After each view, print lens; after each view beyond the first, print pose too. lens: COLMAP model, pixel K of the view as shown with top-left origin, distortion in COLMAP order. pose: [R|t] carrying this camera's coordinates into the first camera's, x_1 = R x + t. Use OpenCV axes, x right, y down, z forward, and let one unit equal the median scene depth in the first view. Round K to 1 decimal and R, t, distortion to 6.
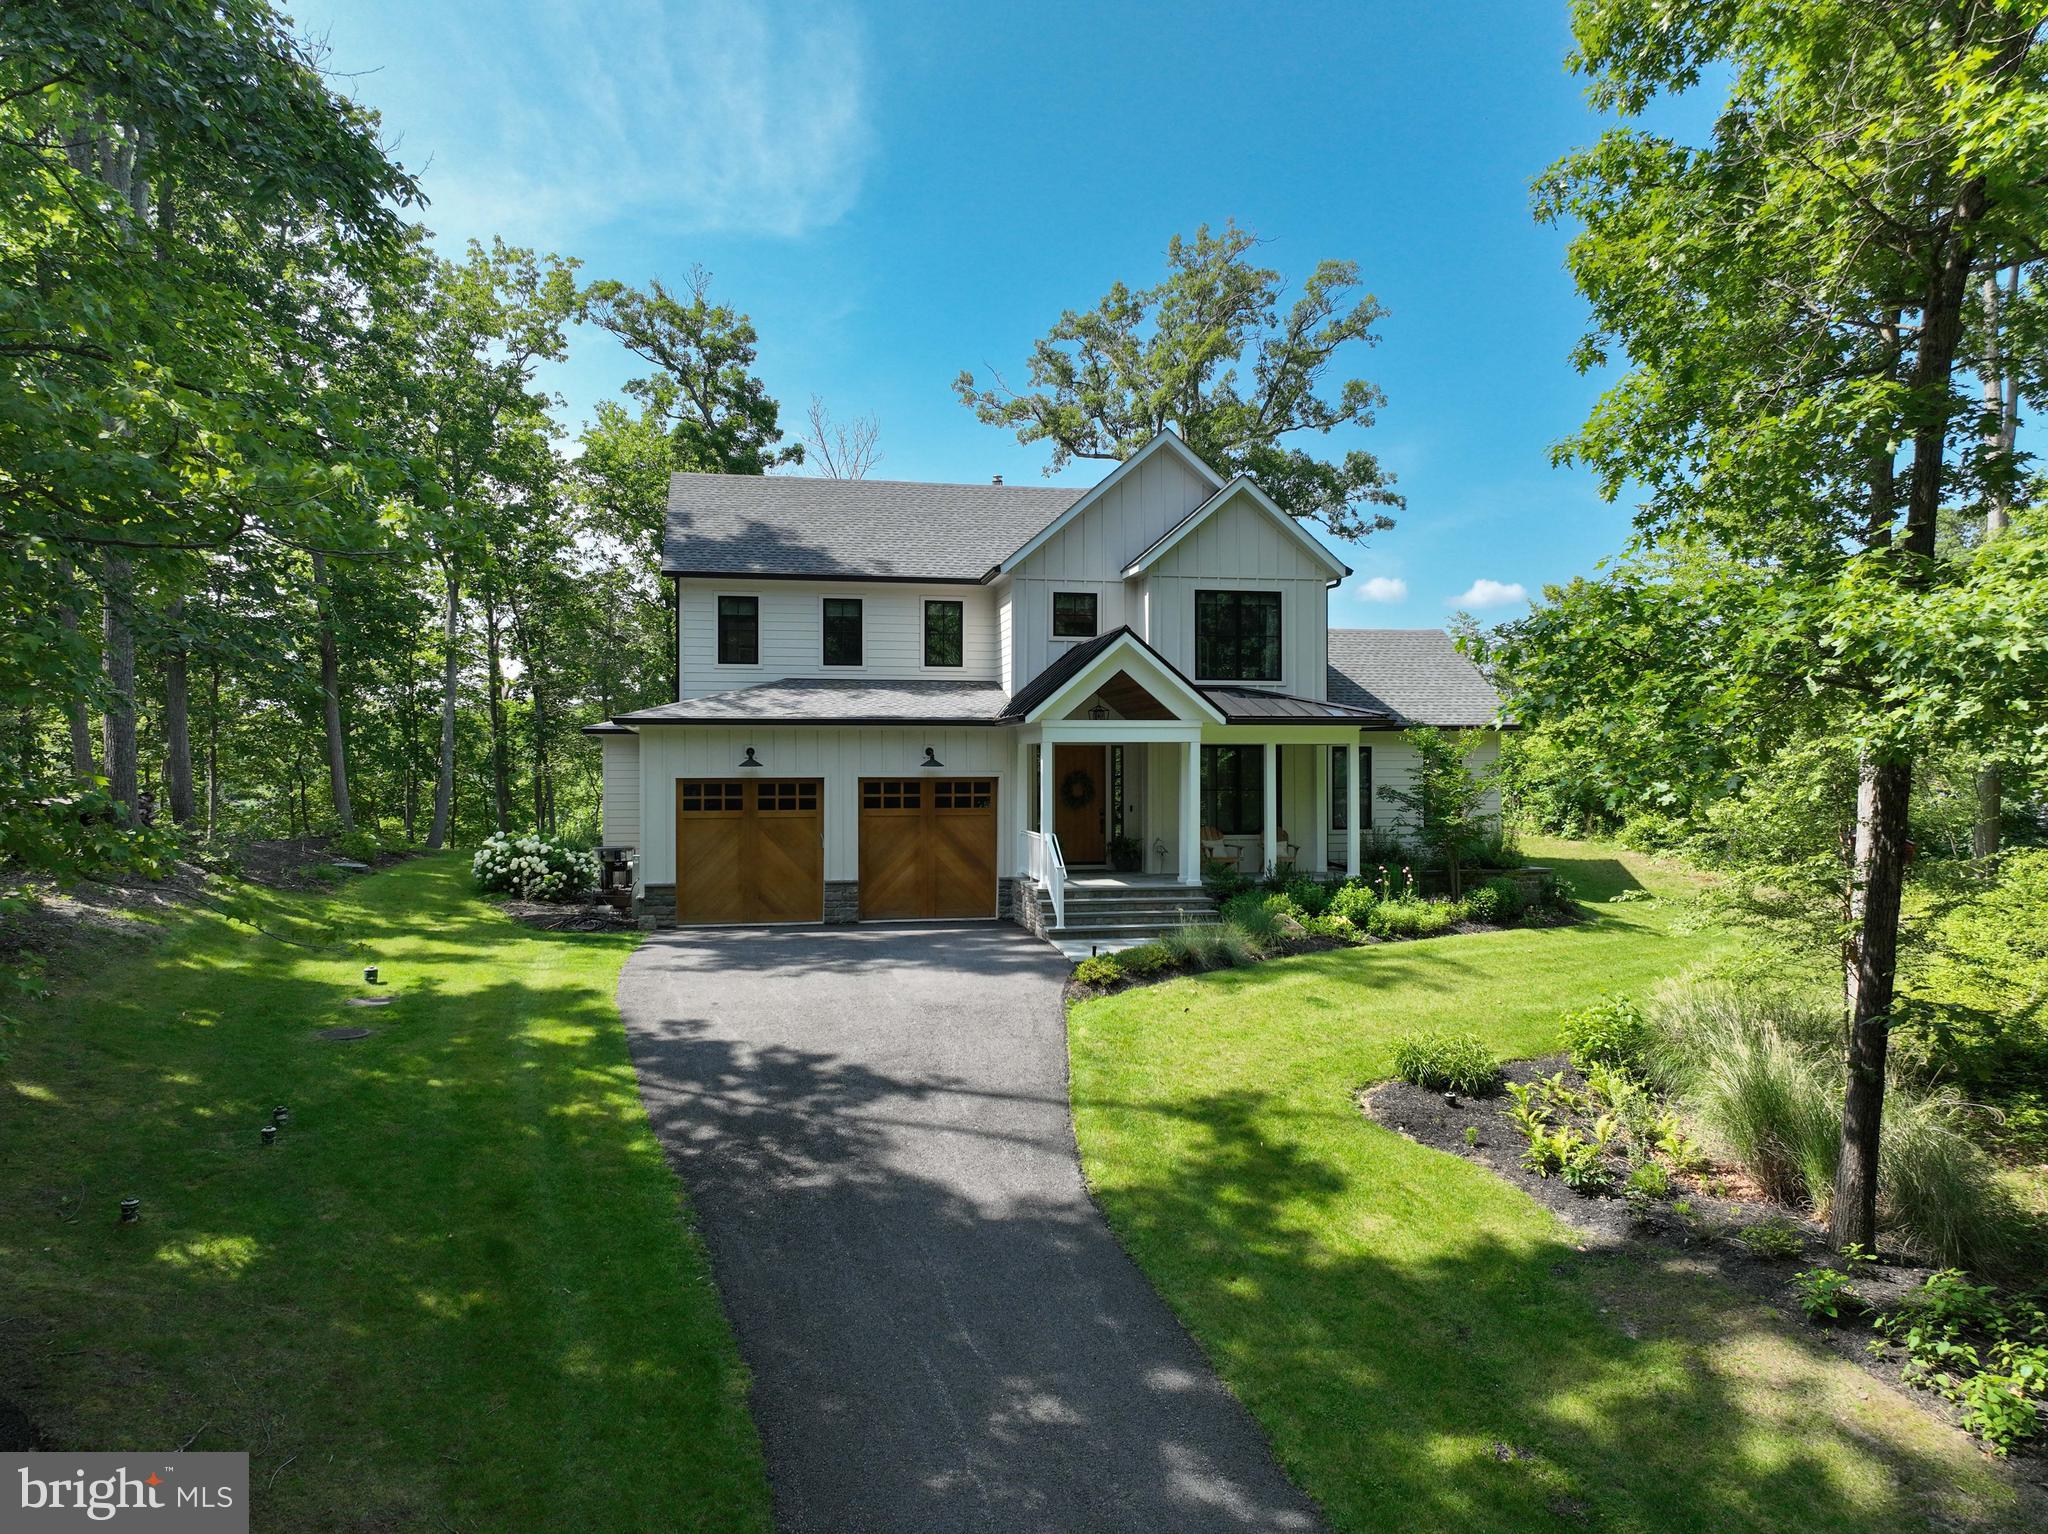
lens RADIAL K [[1434.8, 0, 1034.4], [0, 1434.8, 765.0], [0, 0, 1]] dist [0.004040, 0.006740]
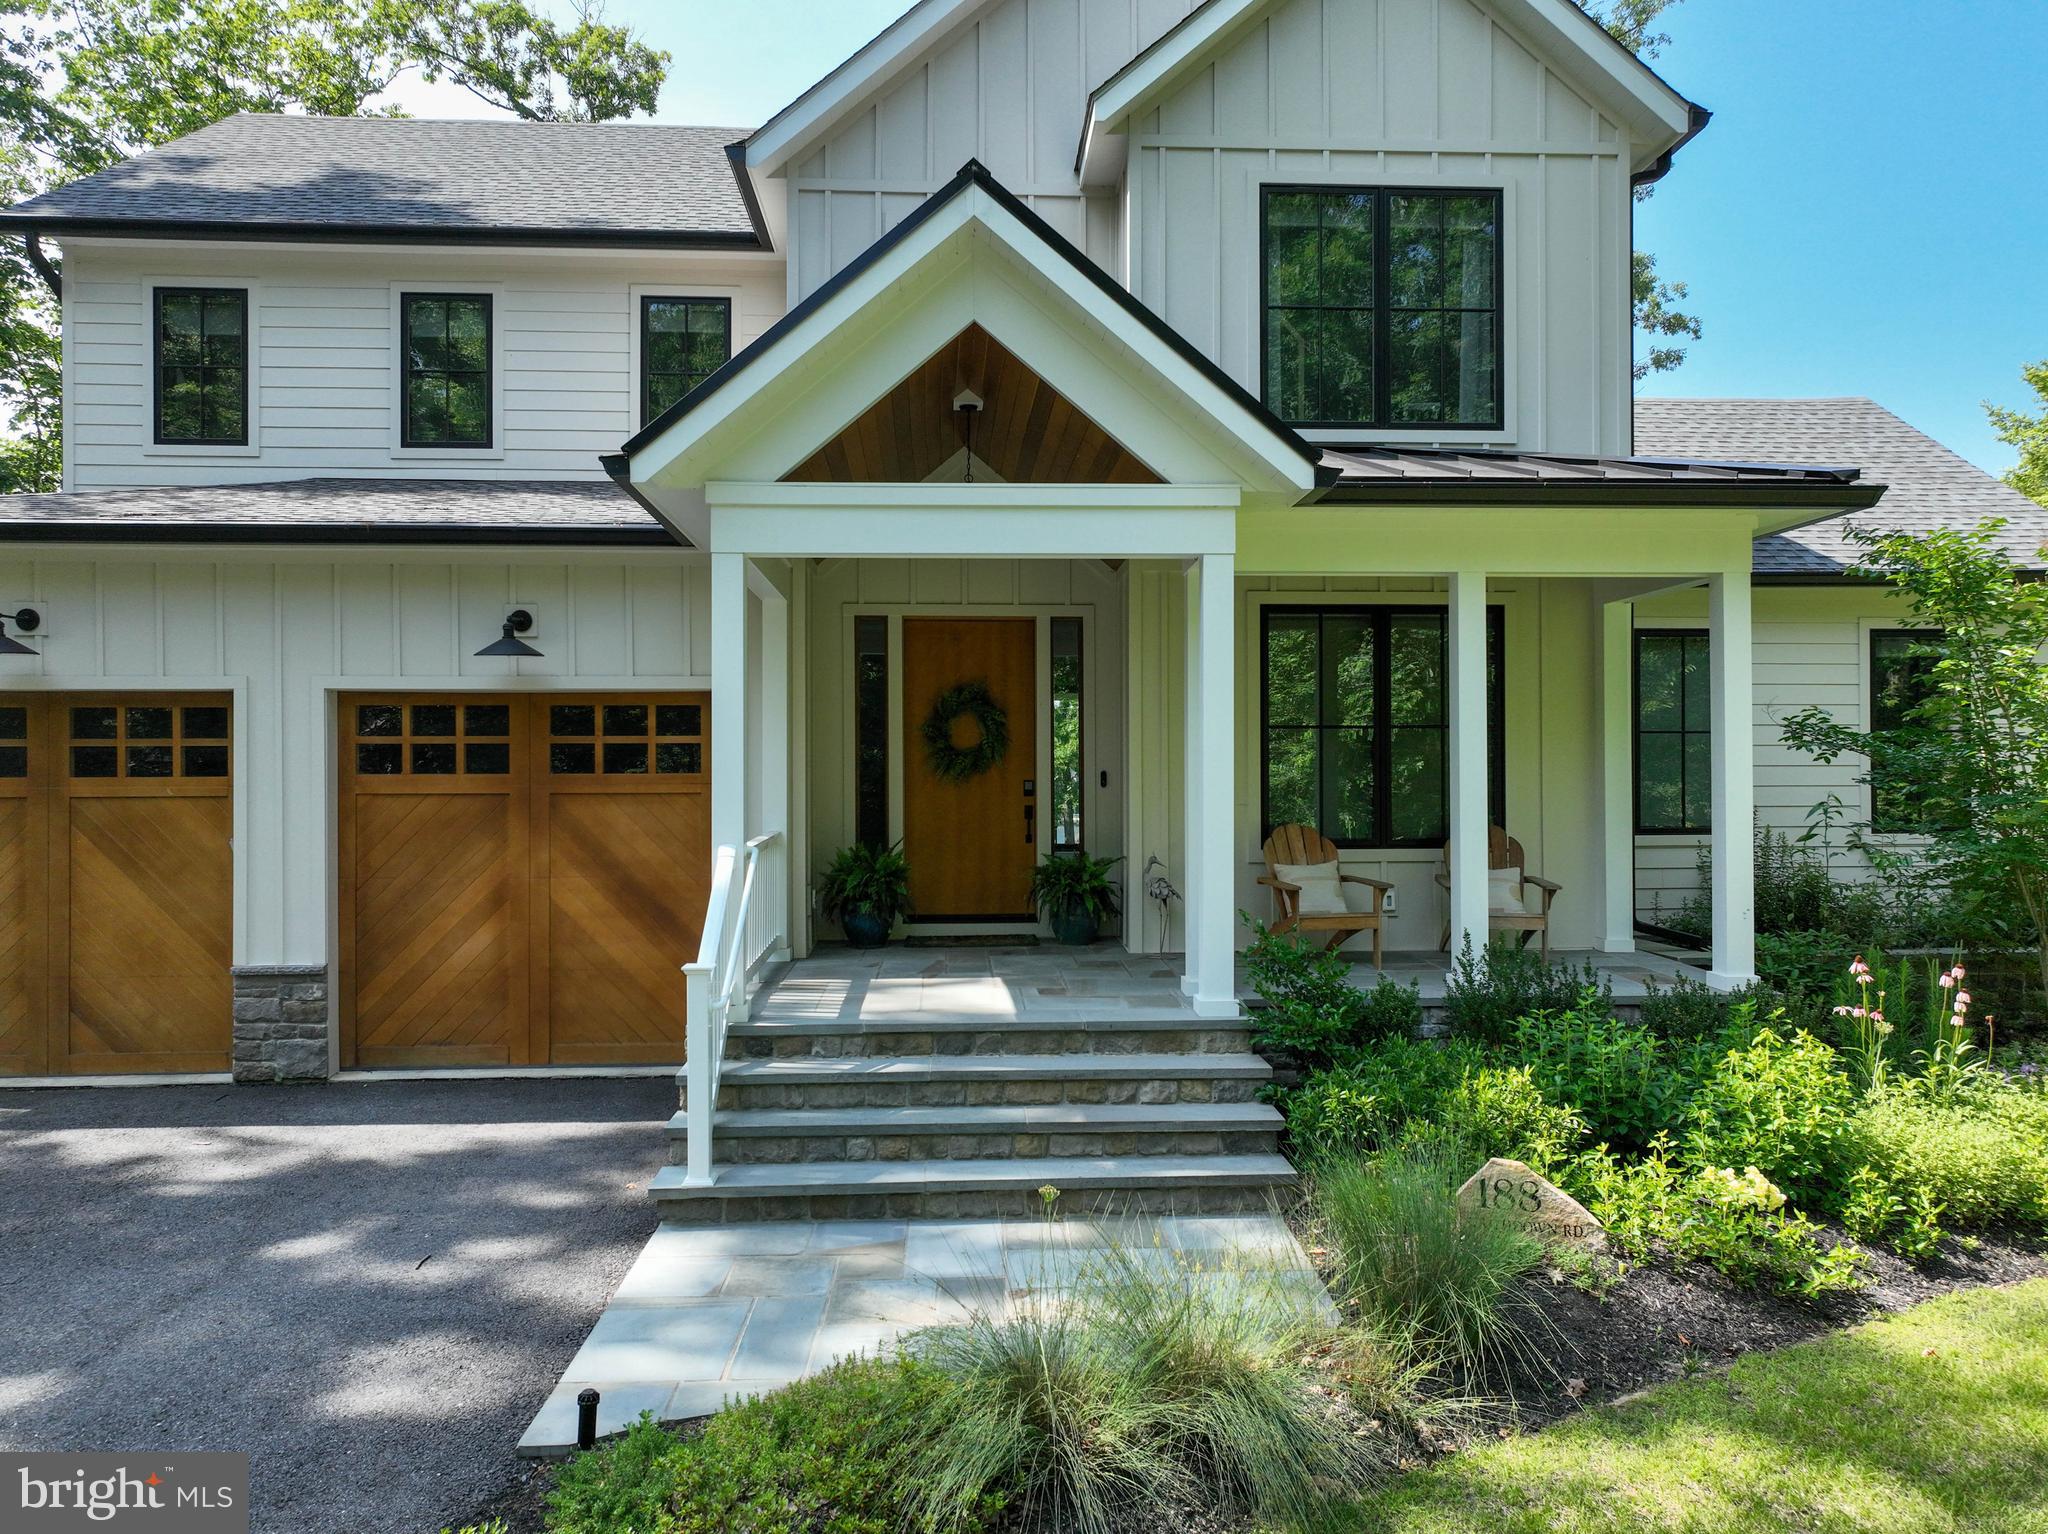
lens RADIAL K [[1434.8, 0, 1030.3], [0, 1434.8, 764.4], [0, 0, 1]] dist [0.004040, 0.006740]
pose [[0.989301, -0.001878, -0.145878, 0.106401], [0.002015, 0.999998, 0.000789, 0.026552], [0.145877, -0.001074, 0.989302, 0.621965]]
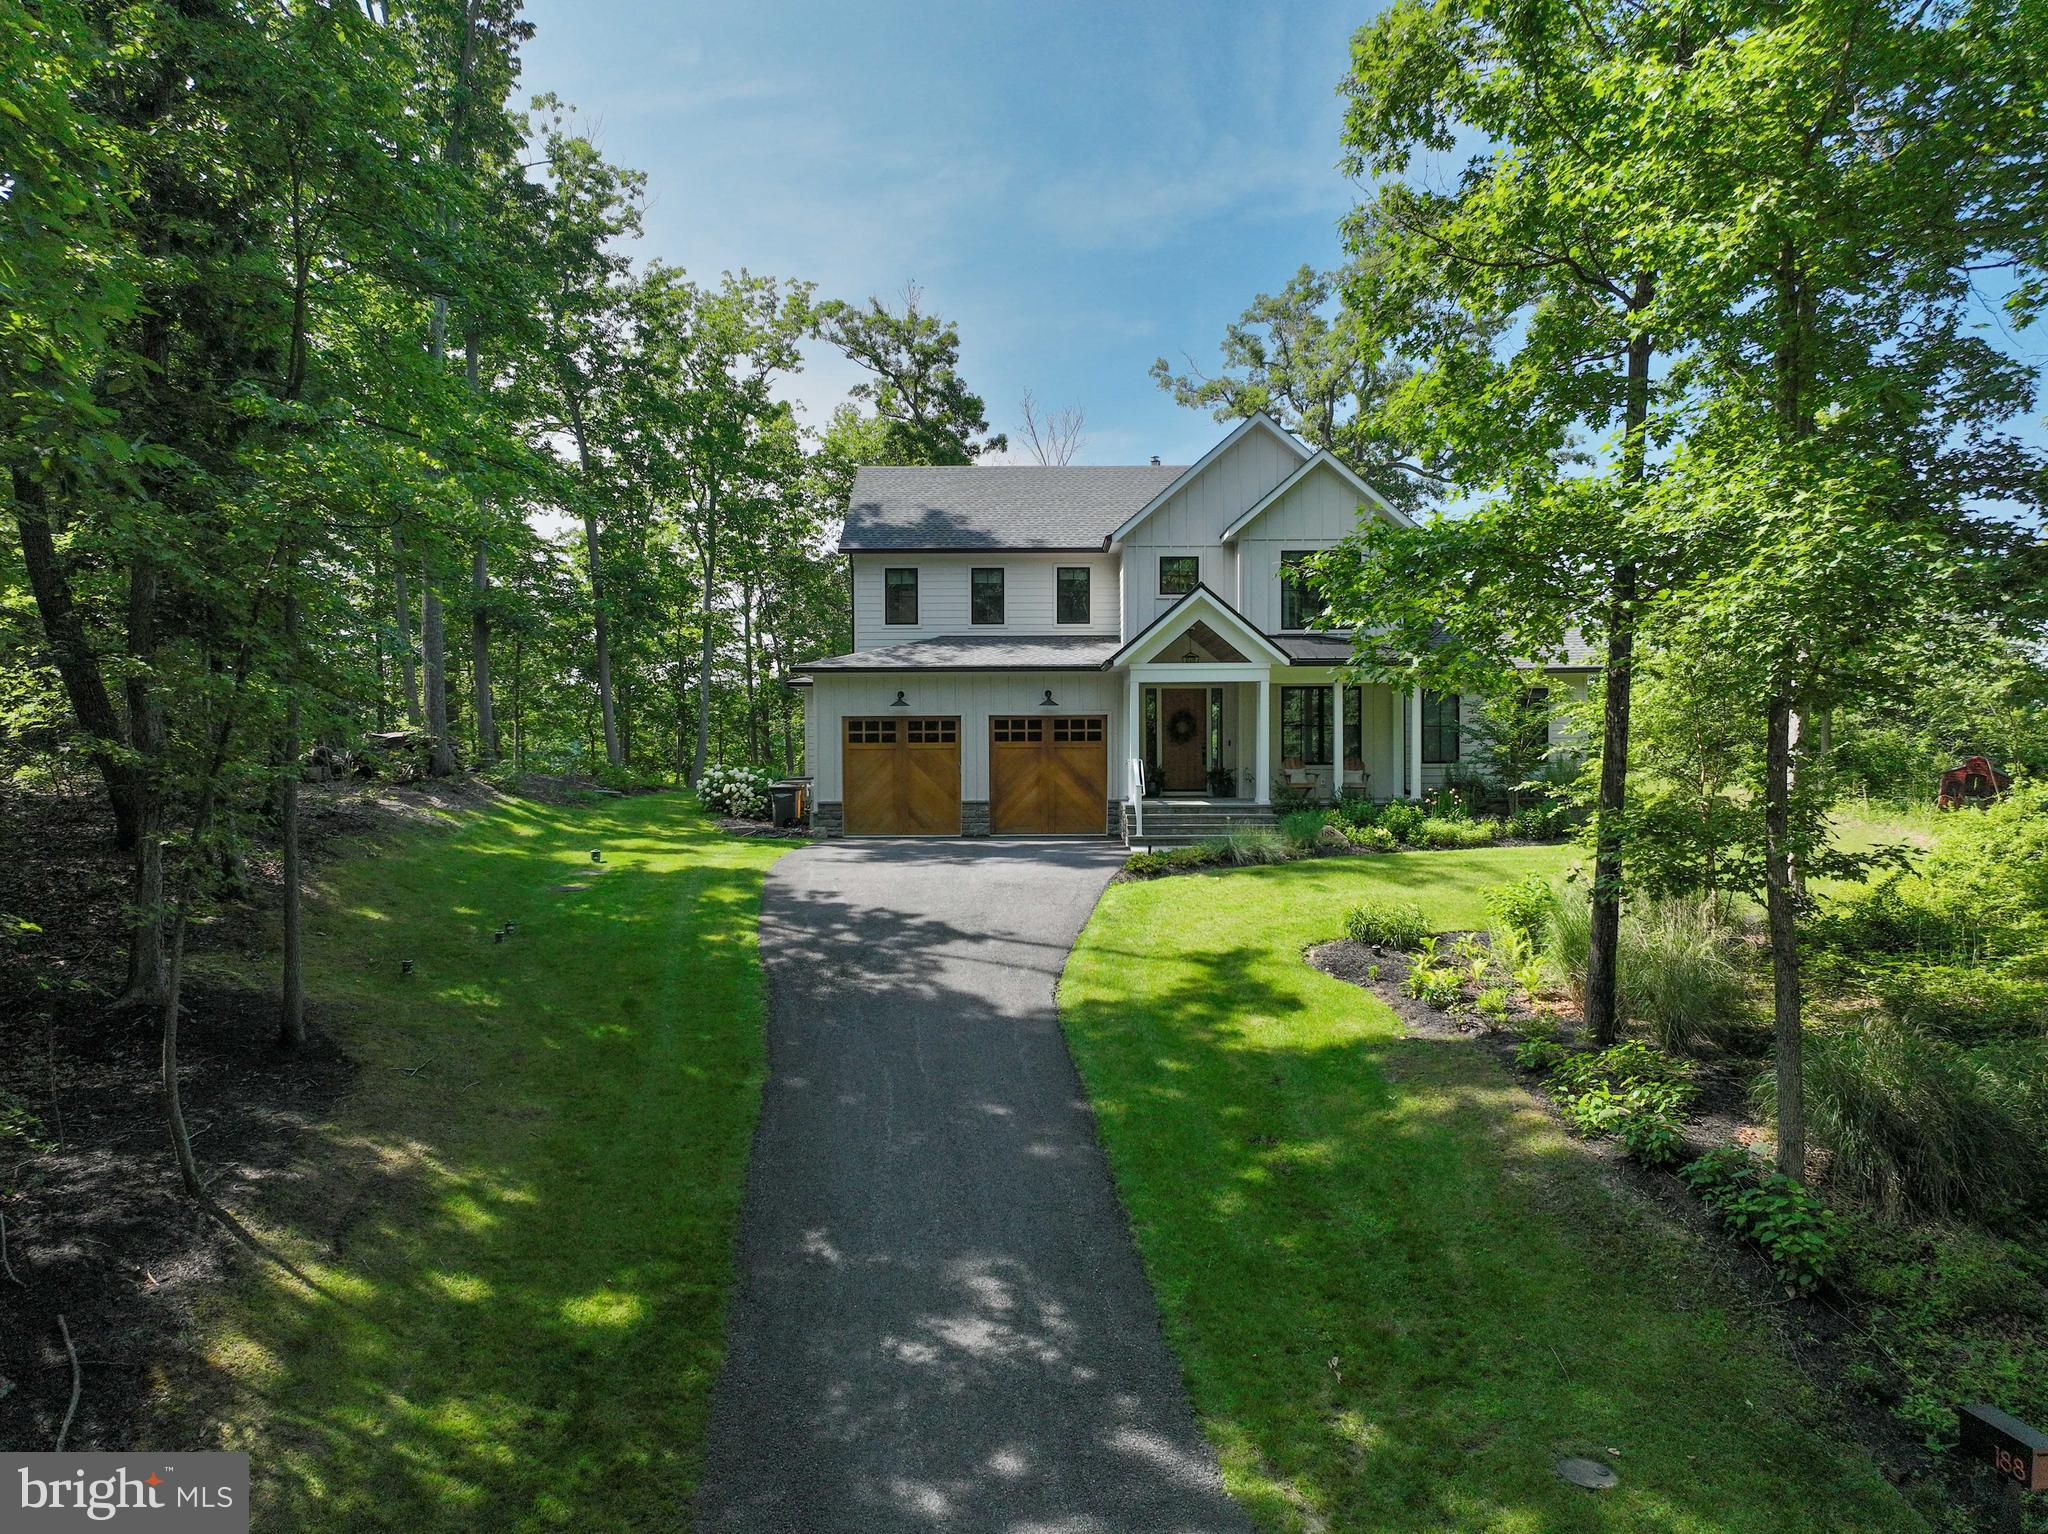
lens RADIAL K [[1434.8, 0, 1034.4], [0, 1434.8, 770.5], [0, 0, 1]] dist [0.004040, 0.006740]
pose [[0.979601, -0.000276, -0.200953, 0.147847], [0.003811, 0.999845, 0.017208, 0.032555], [0.200917, -0.017623, 0.979450, -0.161649]]
